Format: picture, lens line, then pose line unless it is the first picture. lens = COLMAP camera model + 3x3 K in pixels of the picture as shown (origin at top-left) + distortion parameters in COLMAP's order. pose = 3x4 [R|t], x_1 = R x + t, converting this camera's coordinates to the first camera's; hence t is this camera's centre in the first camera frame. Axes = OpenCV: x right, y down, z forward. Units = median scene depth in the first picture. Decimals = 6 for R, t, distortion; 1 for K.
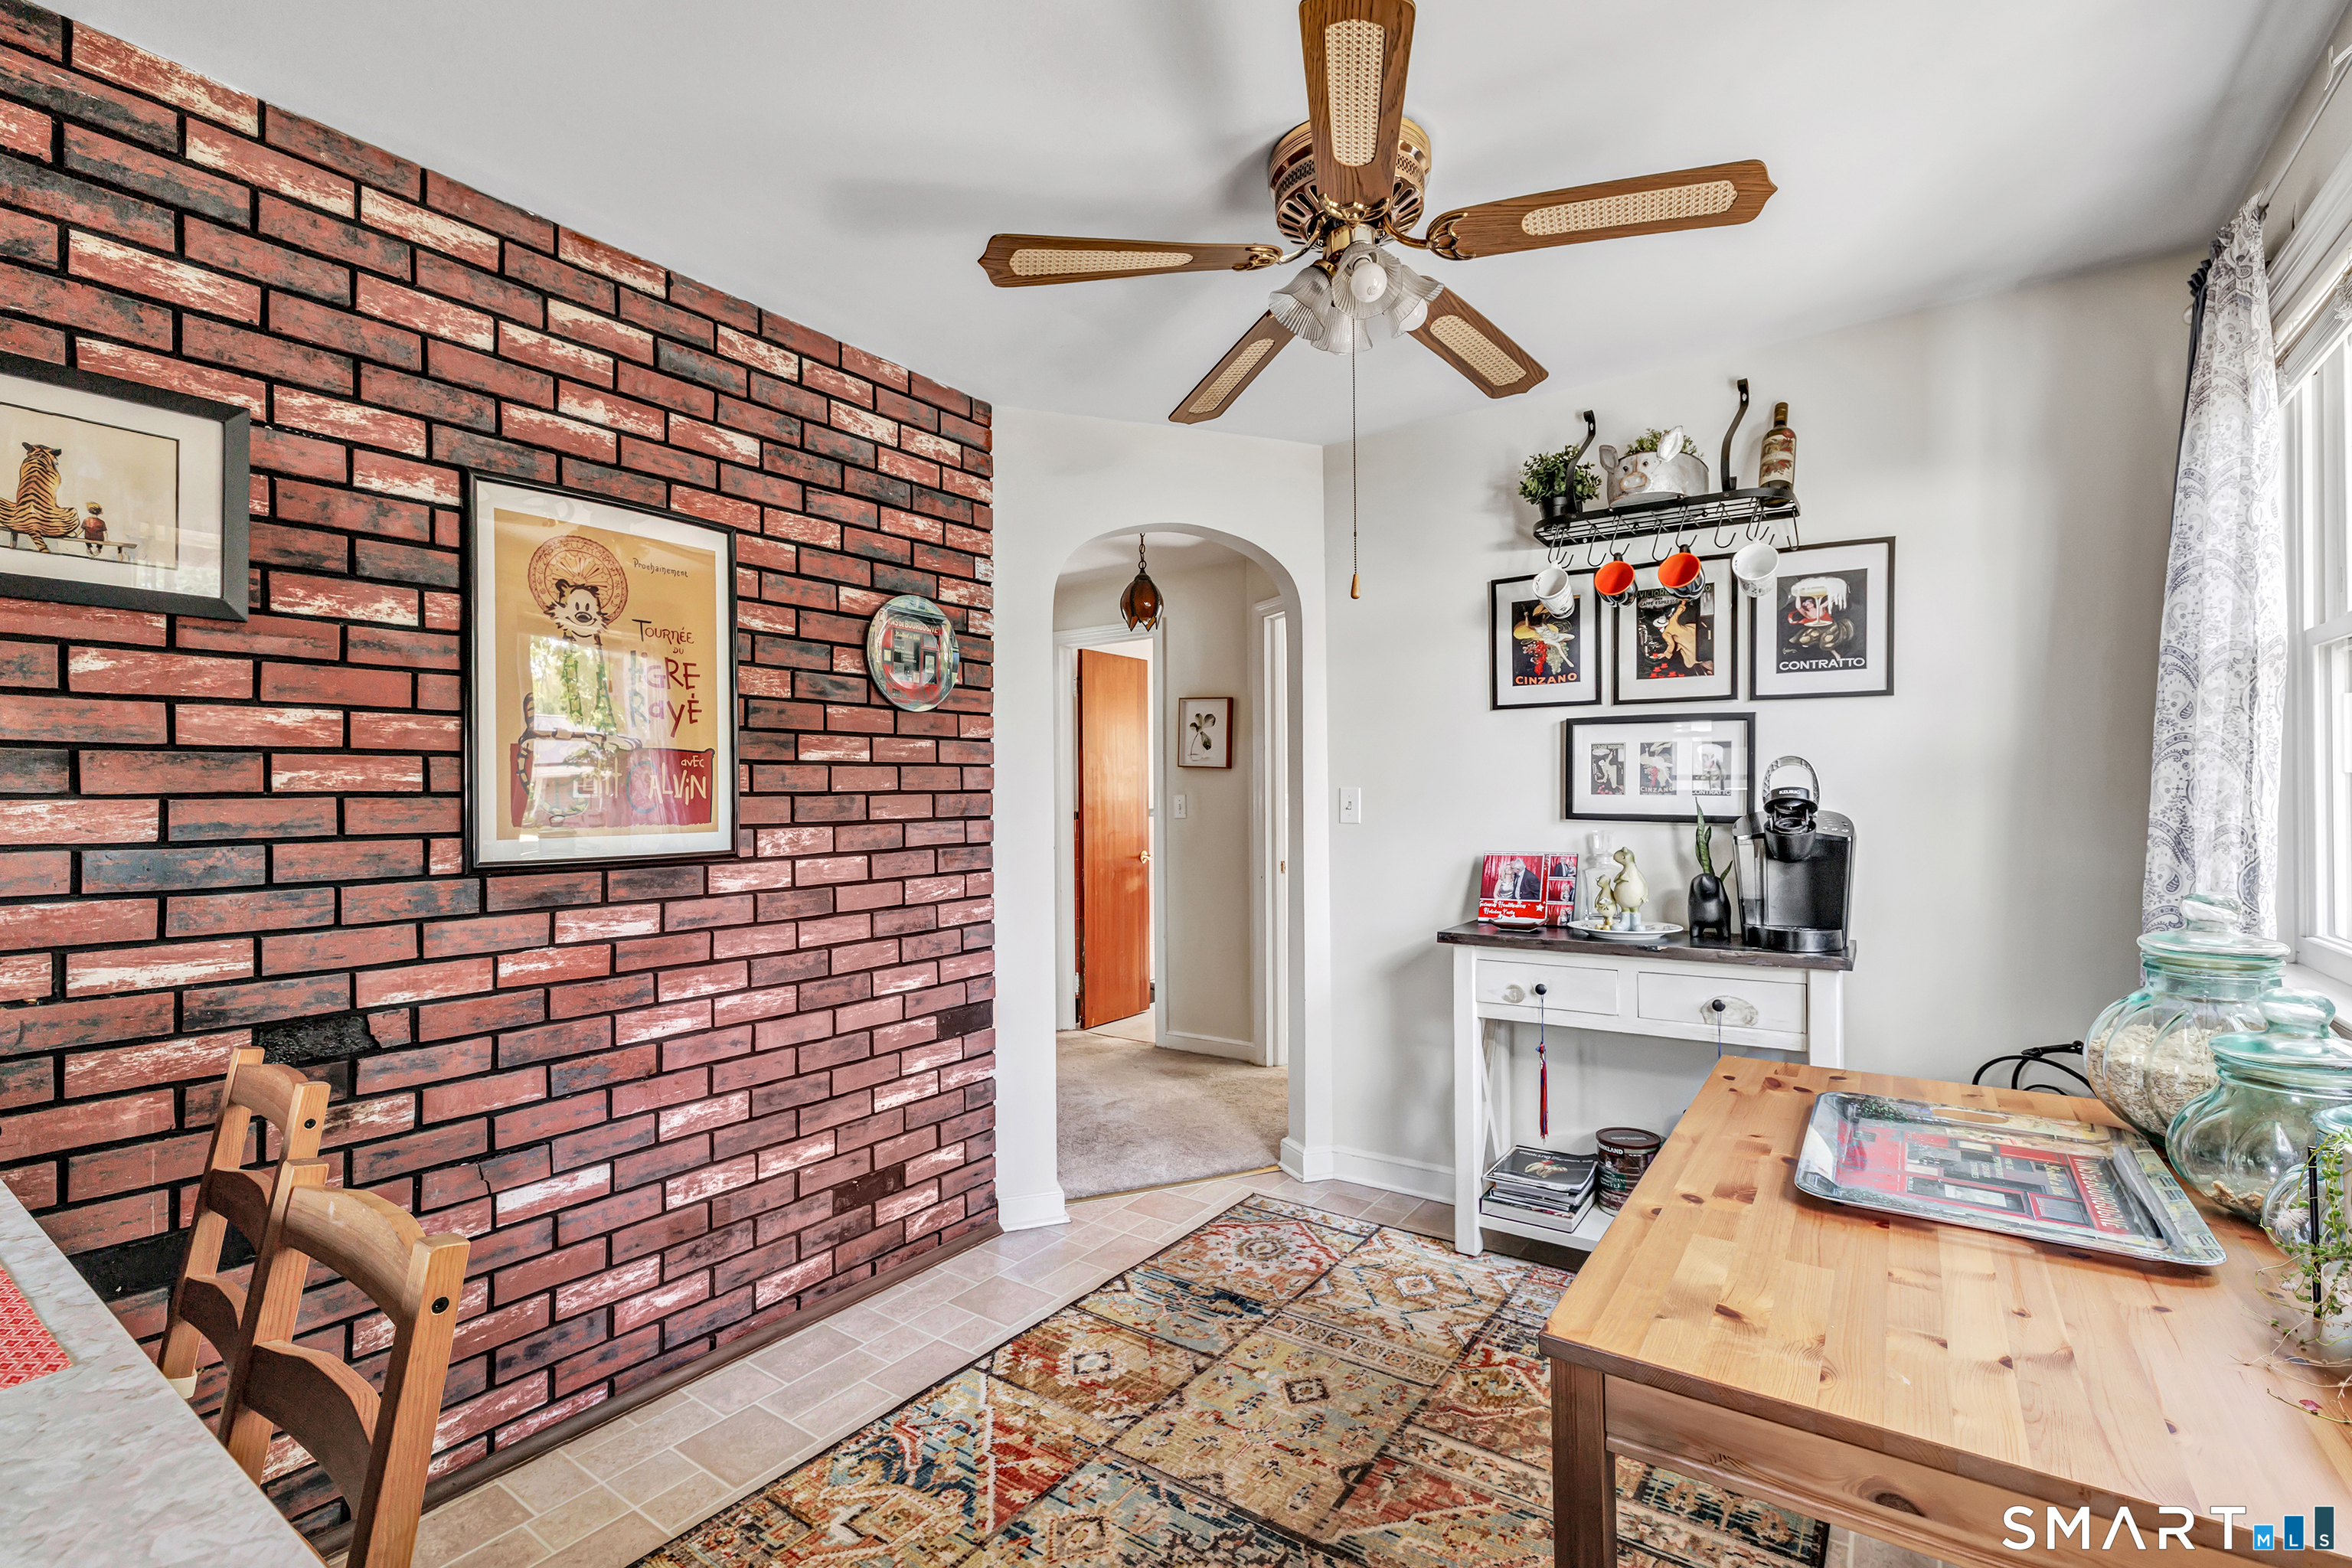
lens RADIAL K [[1013.0, 0, 1167.3], [0, 1013.0, 795.7], [0, 0, 1]] dist [-0.003507, -0.000062]
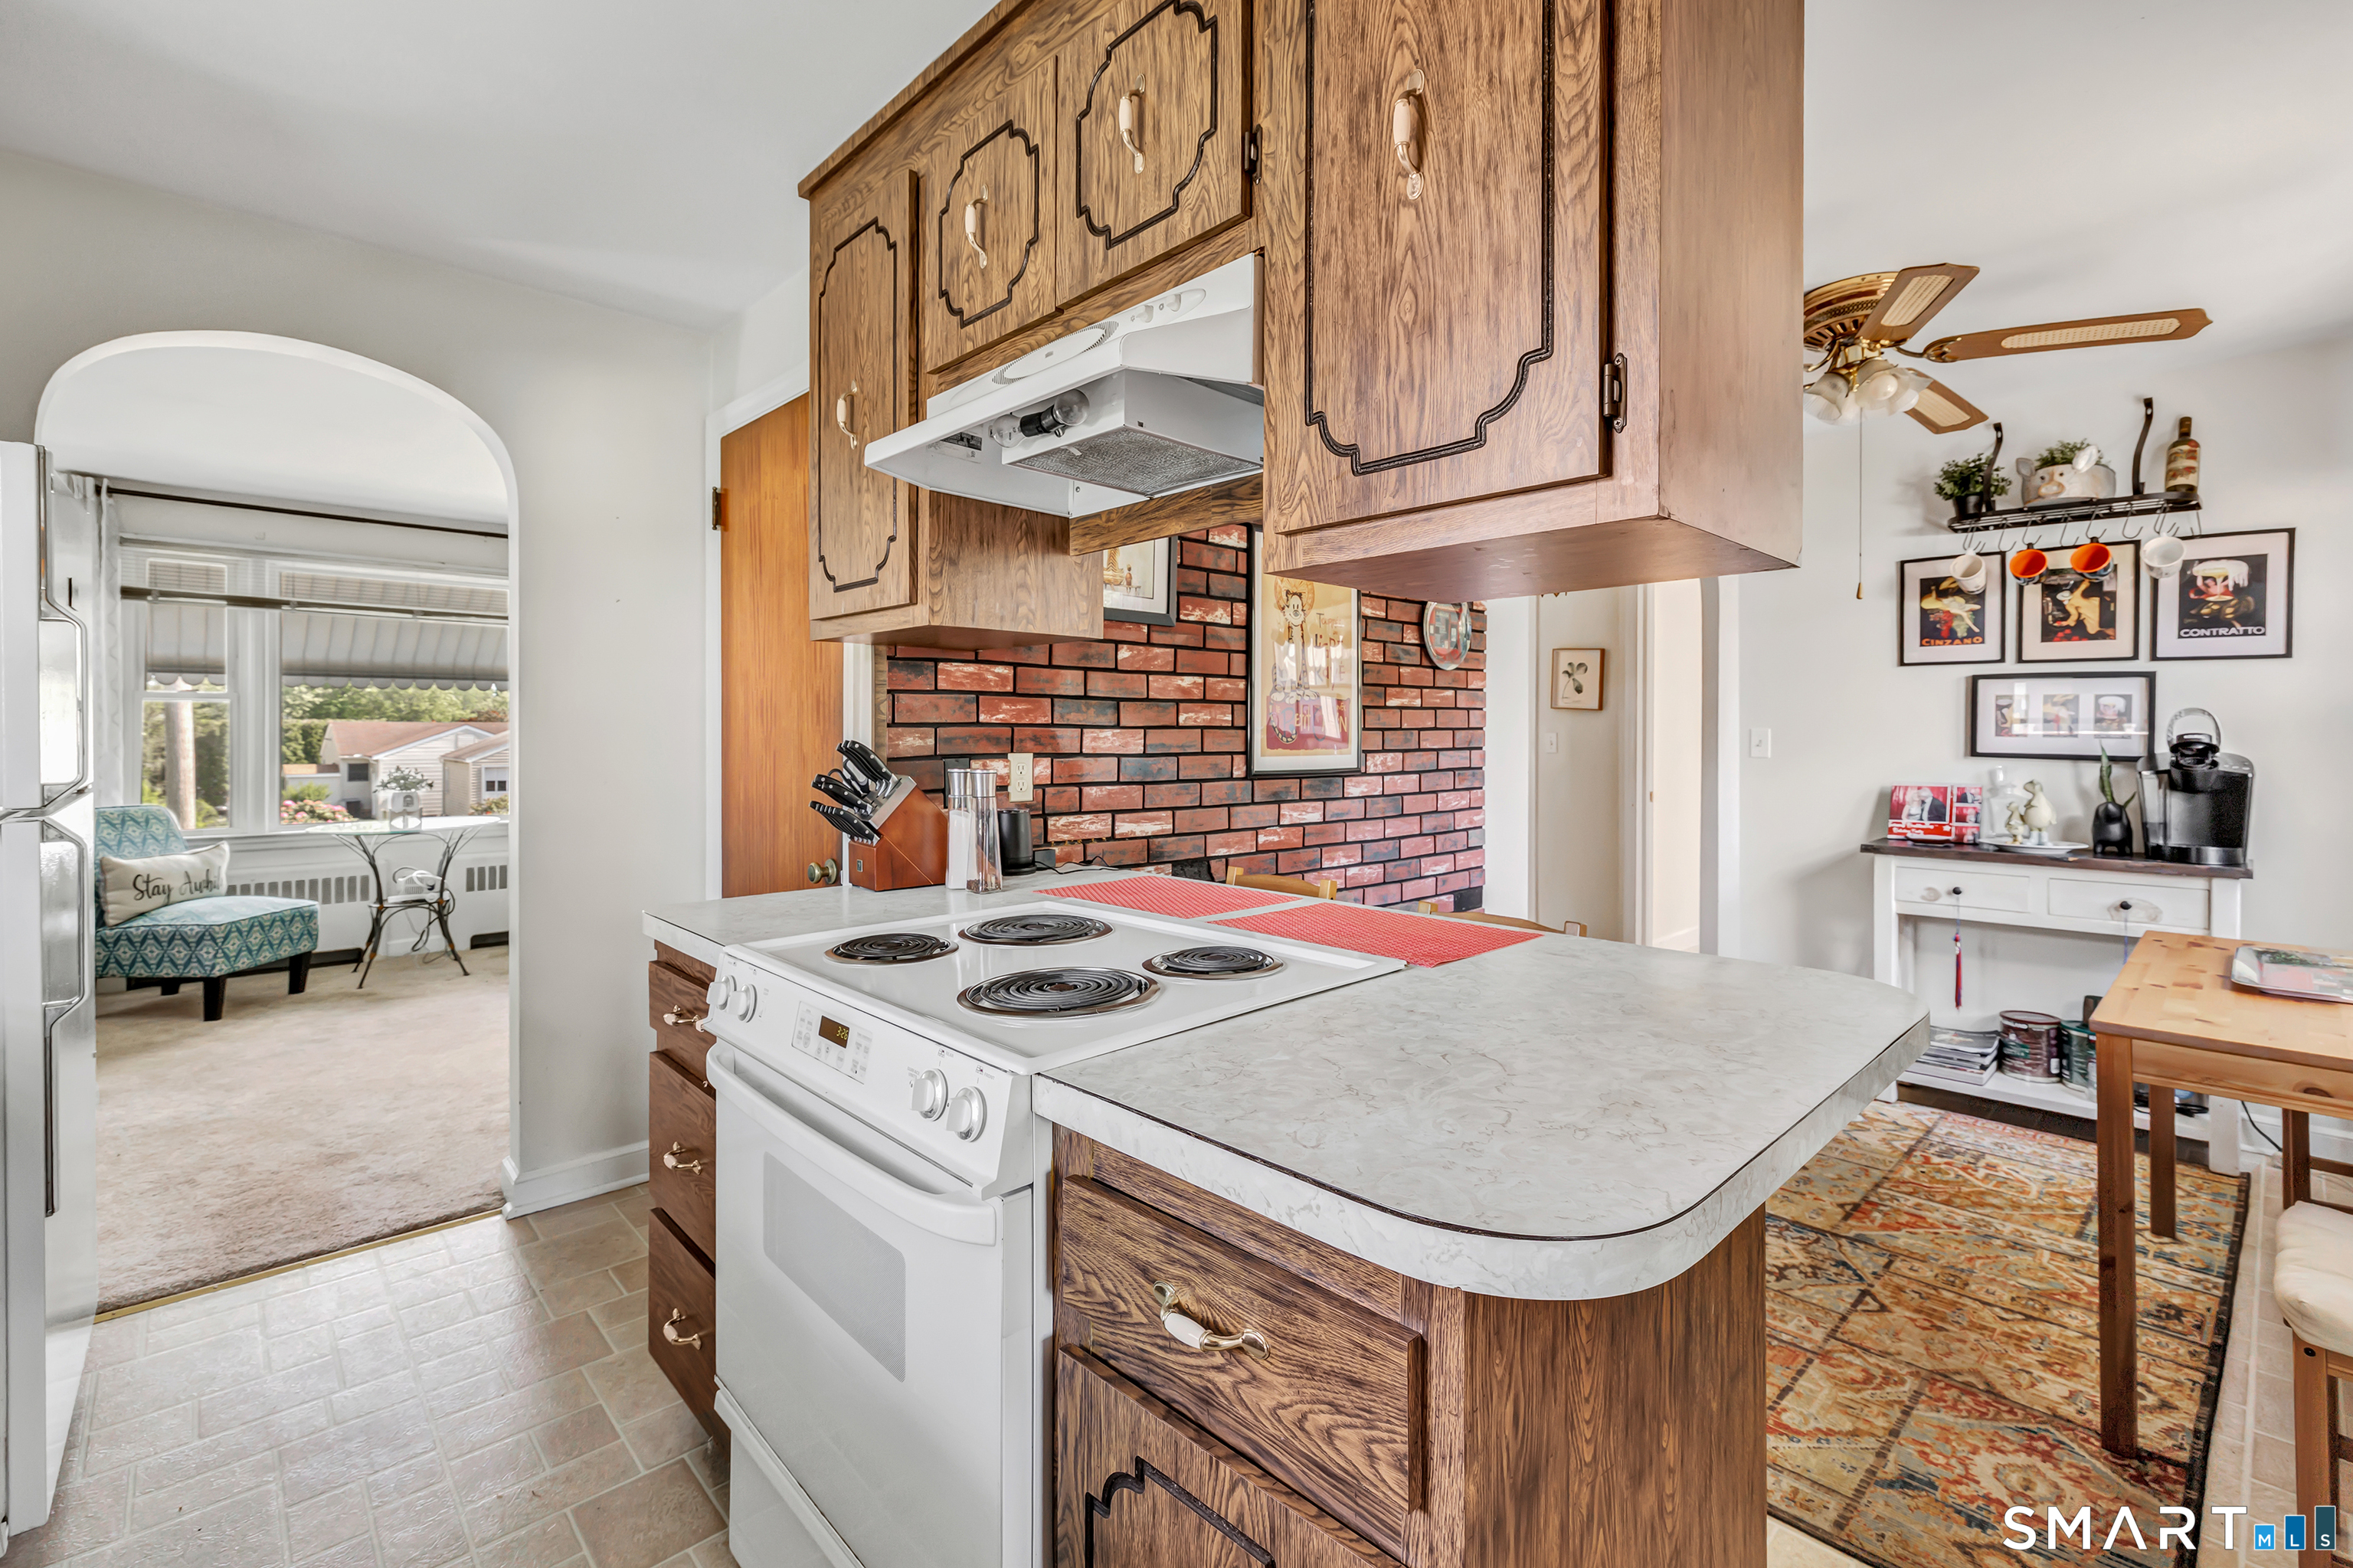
lens RADIAL K [[1048.0, 0, 1167.3], [0, 1048.0, 731.9], [0, 0, 1]] dist [-0.000002, 0.000619]
pose [[0.983469, 0.011531, -0.180707, -0.382883], [-0.011398, 0.999933, 0.001774, 0.002457], [0.180715, 0.000315, 0.983535, -0.484433]]
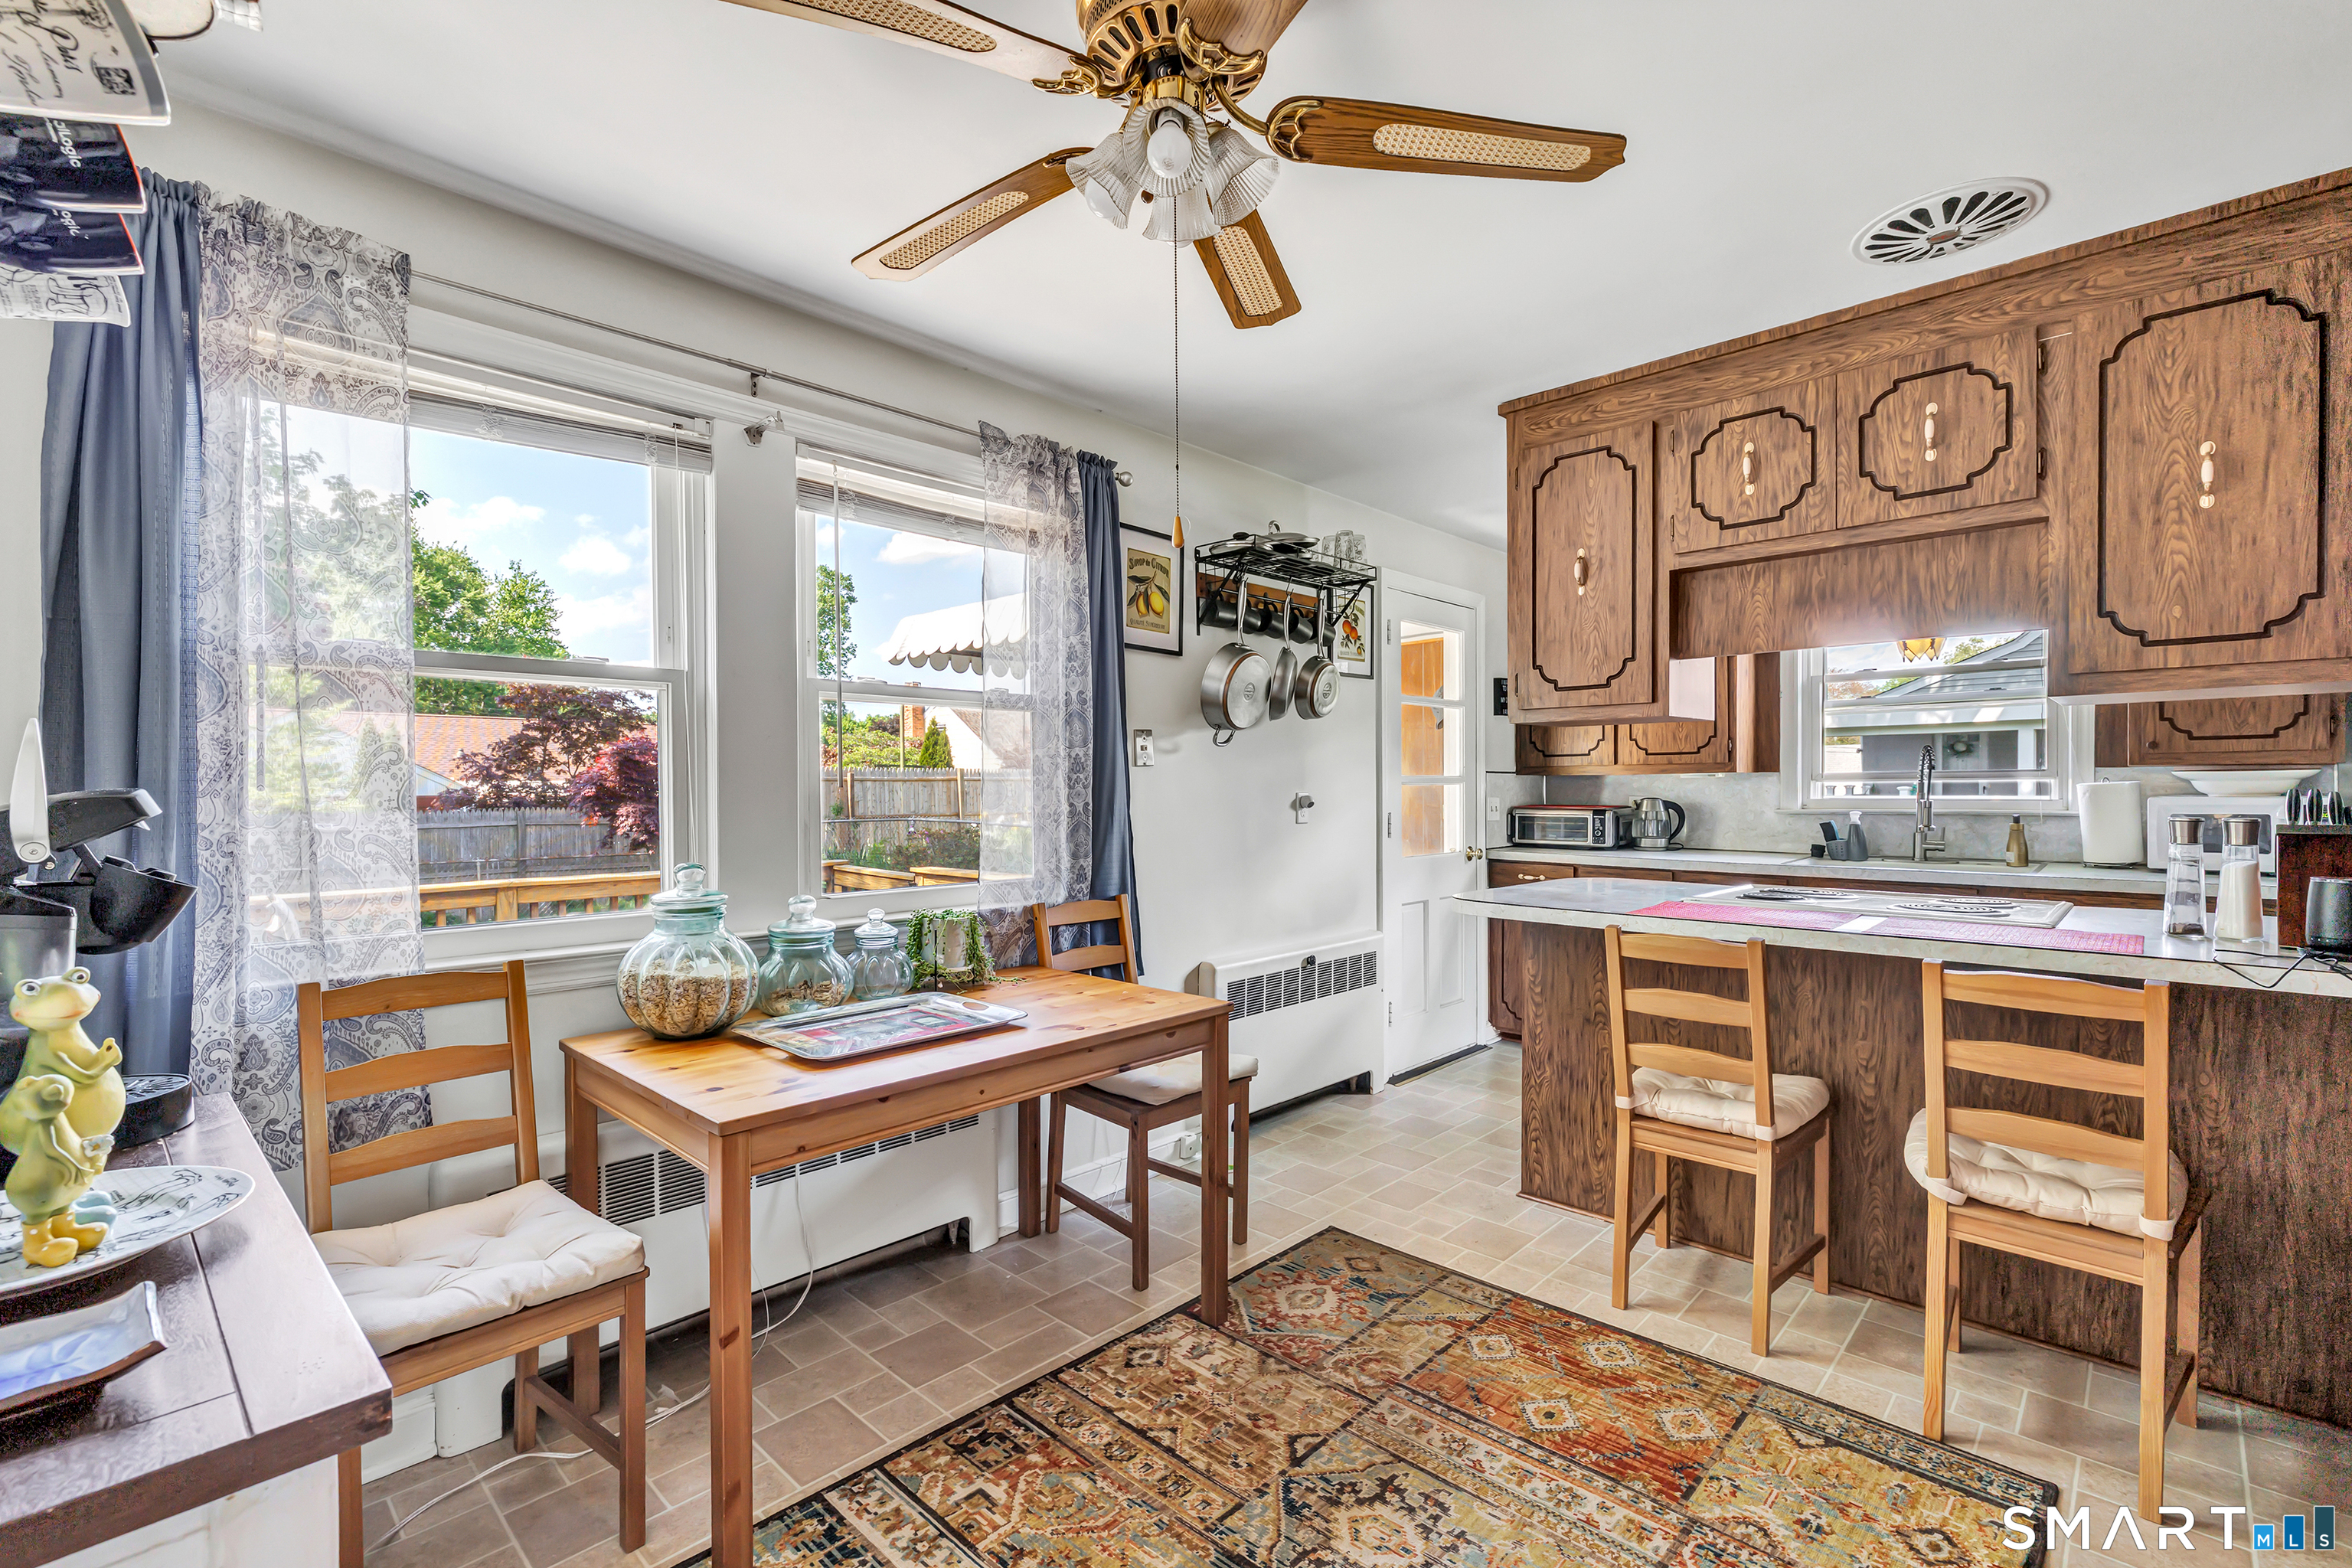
lens RADIAL K [[1015.0, 0, 1189.4], [0, 1015.0, 783.9], [0, 0, 1]] dist [-0.000274, 0.000210]
pose [[-0.992744, 0.014655, 0.119355, 0.048231], [0.014440, 0.999892, -0.002661, -0.002007], [-0.119381, -0.000919, -0.992848, 1.300054]]
